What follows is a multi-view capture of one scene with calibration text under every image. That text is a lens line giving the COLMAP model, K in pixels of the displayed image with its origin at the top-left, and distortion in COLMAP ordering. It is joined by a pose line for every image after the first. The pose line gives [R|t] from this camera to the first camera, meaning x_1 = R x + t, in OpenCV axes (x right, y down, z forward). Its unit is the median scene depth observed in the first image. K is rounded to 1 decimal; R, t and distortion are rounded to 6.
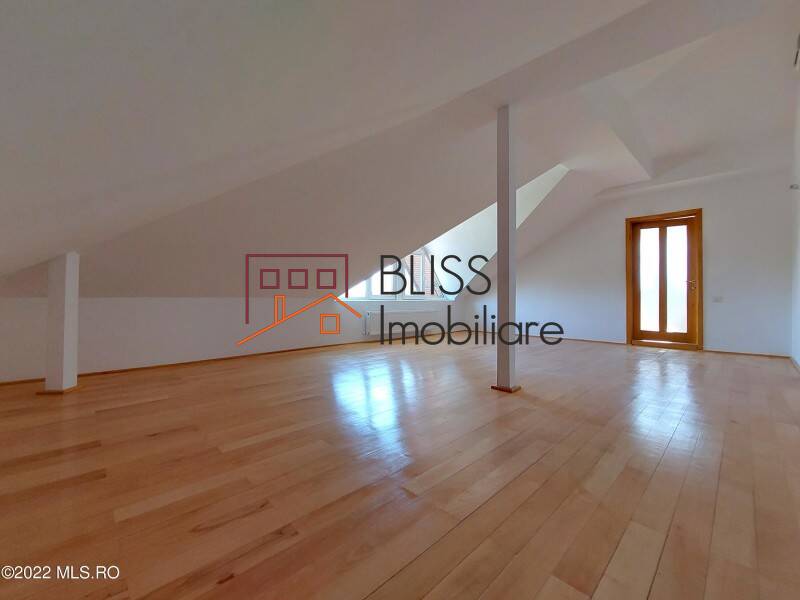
lens RADIAL K [[318.1, 0, 398.6], [0, 318.1, 295.3], [0, 0, 1]] dist [0.000798, -0.000058]
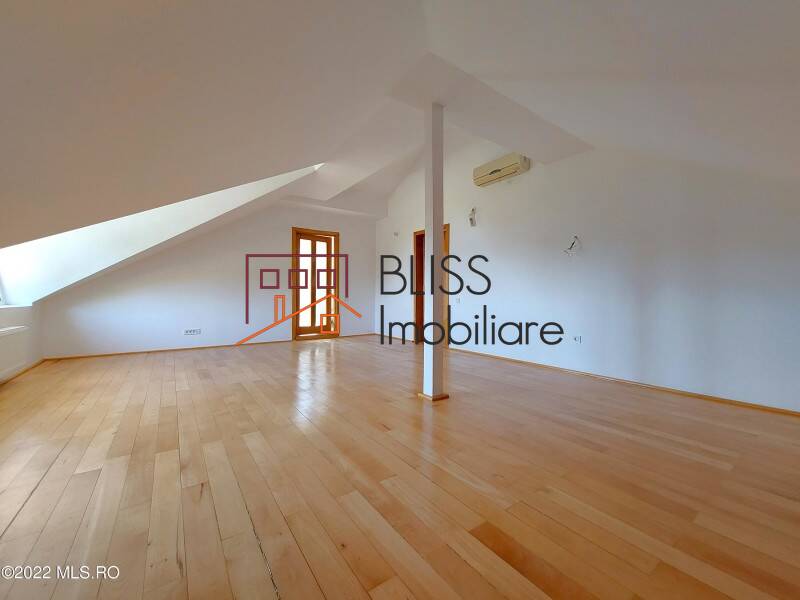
lens RADIAL K [[318.1, 0, 398.6], [0, 318.1, 295.3], [0, 0, 1]] dist [0.000798, -0.000058]
pose [[0.120624, 0.009717, 0.992651, -0.345389], [0.005076, 0.999933, -0.010406, 0.010575], [-0.992685, 0.006294, 0.120566, 0.524641]]
